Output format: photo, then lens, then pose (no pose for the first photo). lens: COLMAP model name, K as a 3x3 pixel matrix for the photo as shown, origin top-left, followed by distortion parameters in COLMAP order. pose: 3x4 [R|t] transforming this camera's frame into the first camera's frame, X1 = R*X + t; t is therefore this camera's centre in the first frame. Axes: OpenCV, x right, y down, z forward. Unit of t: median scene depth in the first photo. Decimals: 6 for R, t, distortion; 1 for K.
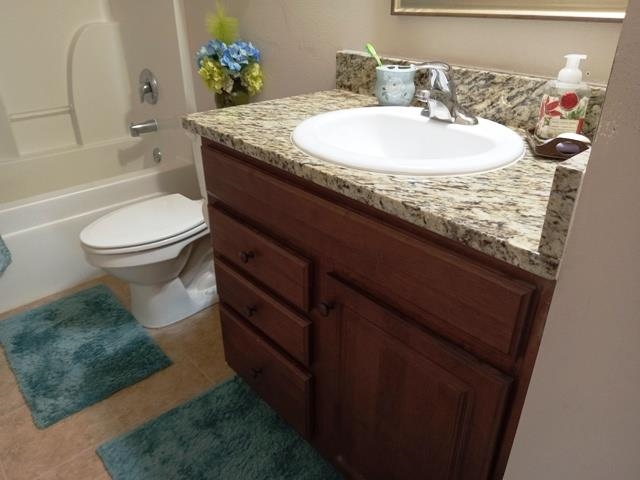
lens RADIAL K [[475.2, 0, 323.1], [0, 475.2, 233.4], [0, 0, 1]] dist [-0.008026, -0.000923]
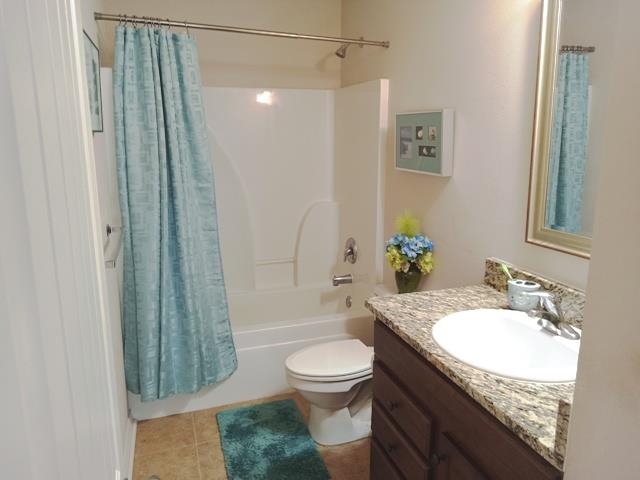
lens RADIAL K [[475.2, 0, 323.1], [0, 475.2, 233.4], [0, 0, 1]] dist [-0.008026, -0.000923]
pose [[0.916267, 0.078352, -0.392831, 0.128556], [-0.180626, 0.956138, -0.230597, -0.061941], [0.357533, 0.282244, 0.890229, -0.369863]]
